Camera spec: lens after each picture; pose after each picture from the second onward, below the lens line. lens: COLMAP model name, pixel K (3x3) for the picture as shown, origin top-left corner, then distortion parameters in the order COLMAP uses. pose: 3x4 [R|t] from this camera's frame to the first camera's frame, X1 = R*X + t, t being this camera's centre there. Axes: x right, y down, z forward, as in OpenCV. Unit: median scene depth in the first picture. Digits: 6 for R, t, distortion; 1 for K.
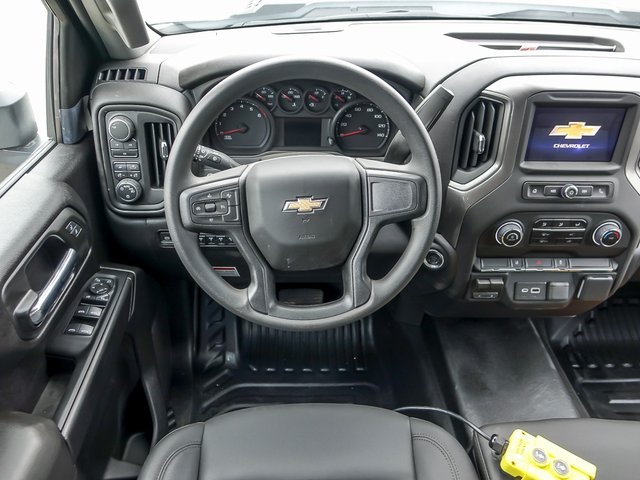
lens RADIAL K [[502.1, 0, 316.6], [0, 502.1, 227.0], [0, 0, 1]] dist [-0.007506, -0.002762]
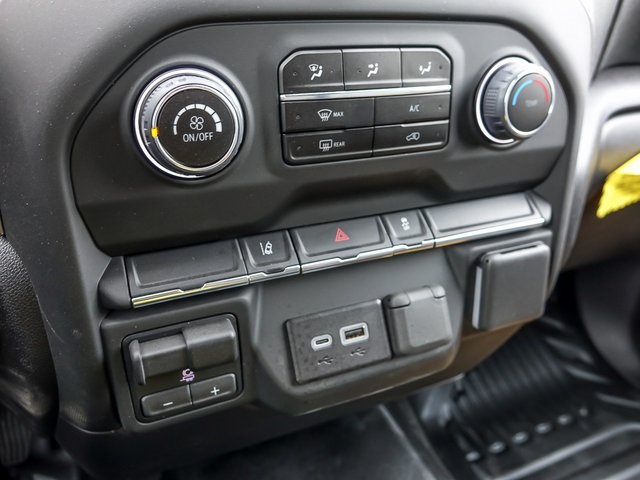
lens RADIAL K [[502.1, 0, 316.6], [0, 502.1, 227.0], [0, 0, 1]] dist [-0.007506, -0.002762]
pose [[0.933359, -0.168136, 0.317131, 0.350818], [0.220730, 0.965563, -0.137716, 0.107276], [-0.283055, 0.198539, 0.938329, 0.754279]]
